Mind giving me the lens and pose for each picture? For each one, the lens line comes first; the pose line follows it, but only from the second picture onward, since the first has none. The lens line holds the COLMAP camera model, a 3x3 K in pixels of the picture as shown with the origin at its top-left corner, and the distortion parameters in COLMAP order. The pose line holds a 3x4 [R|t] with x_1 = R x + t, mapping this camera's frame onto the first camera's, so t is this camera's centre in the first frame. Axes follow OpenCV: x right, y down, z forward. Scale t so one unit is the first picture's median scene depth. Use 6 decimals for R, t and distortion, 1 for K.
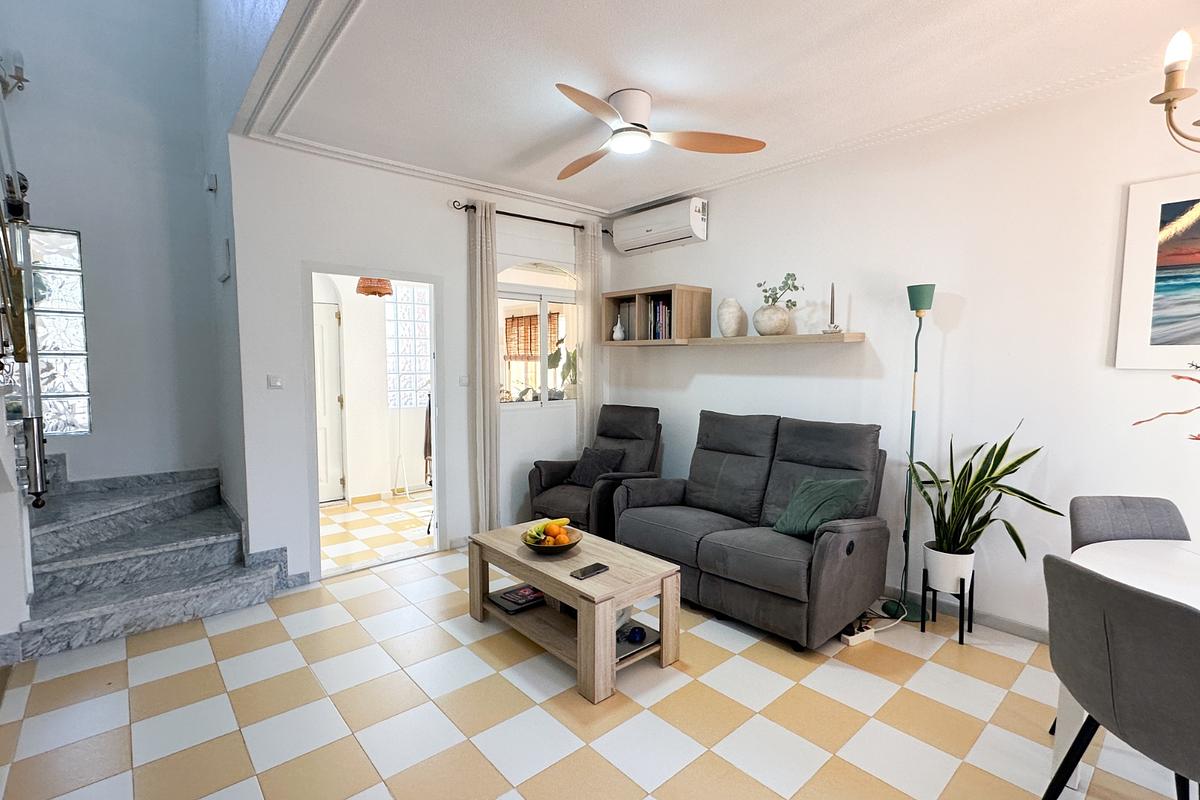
lens RADIAL K [[547.8, 0, 600.0], [0, 547.8, 400.0], [0, 0, 1]] dist [-0.008053, 0.000235]
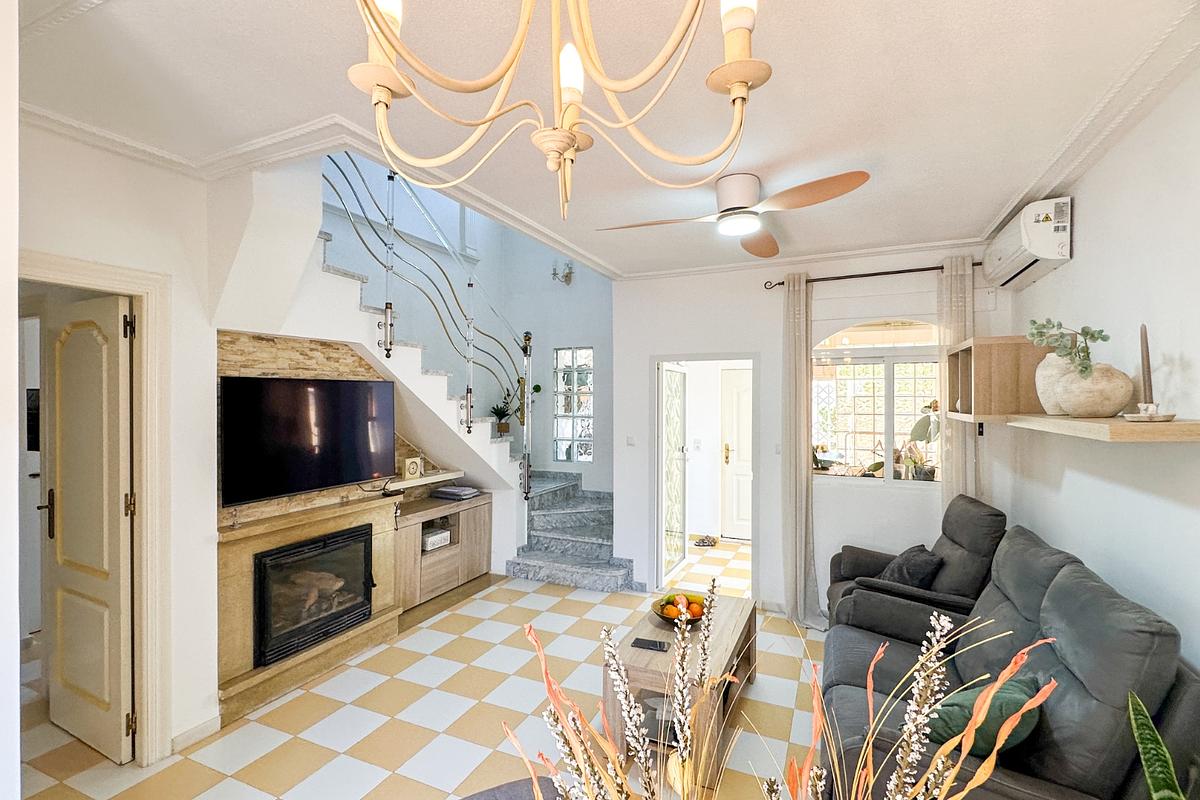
lens RADIAL K [[547.8, 0, 600.0], [0, 547.8, 400.0], [0, 0, 1]] dist [-0.008053, 0.000235]
pose [[0.415176, 0.000470, -0.909741, 0.712875], [-0.065111, 0.997451, -0.029199, -0.098384], [0.907408, 0.071356, 0.414148, 0.337752]]
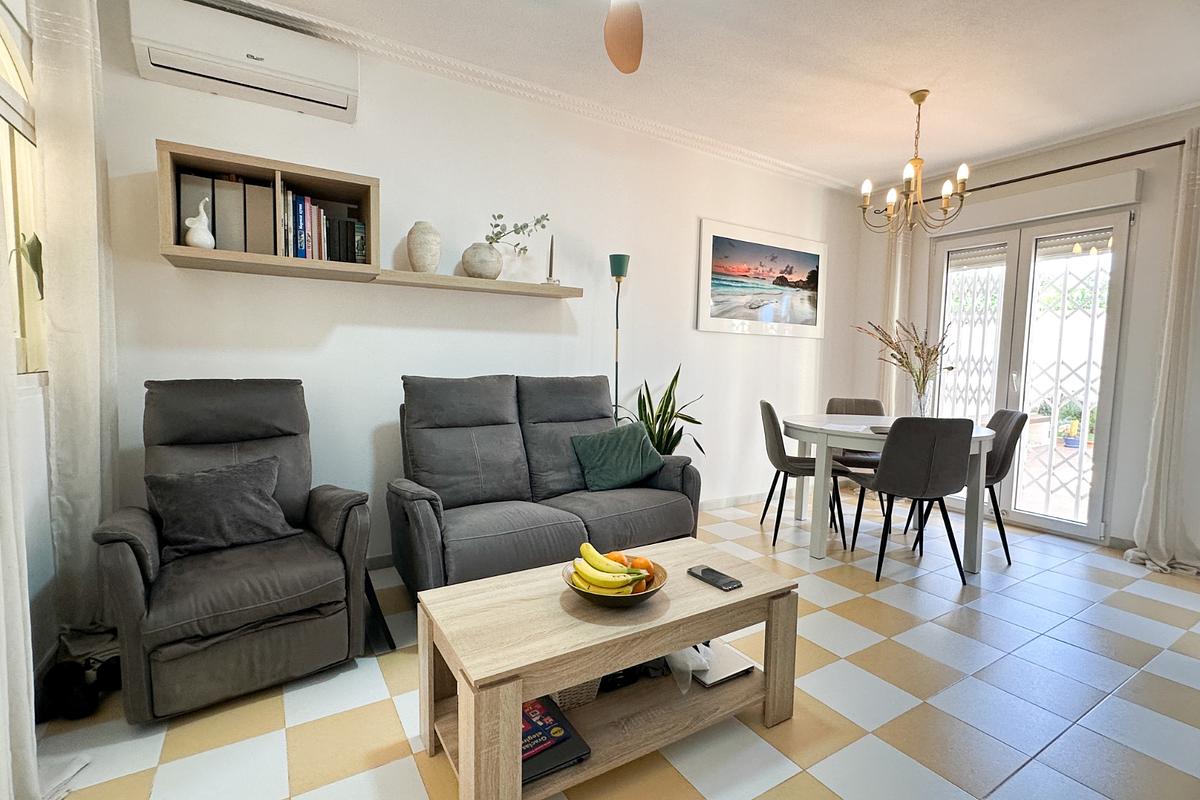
lens RADIAL K [[547.8, 0, 600.0], [0, 547.8, 400.0], [0, 0, 1]] dist [-0.008053, 0.000235]
pose [[0.172922, -0.071999, 0.982300, -0.599469], [0.052000, 0.996601, 0.063894, 0.023925], [-0.983562, 0.040031, 0.176078, 0.830933]]
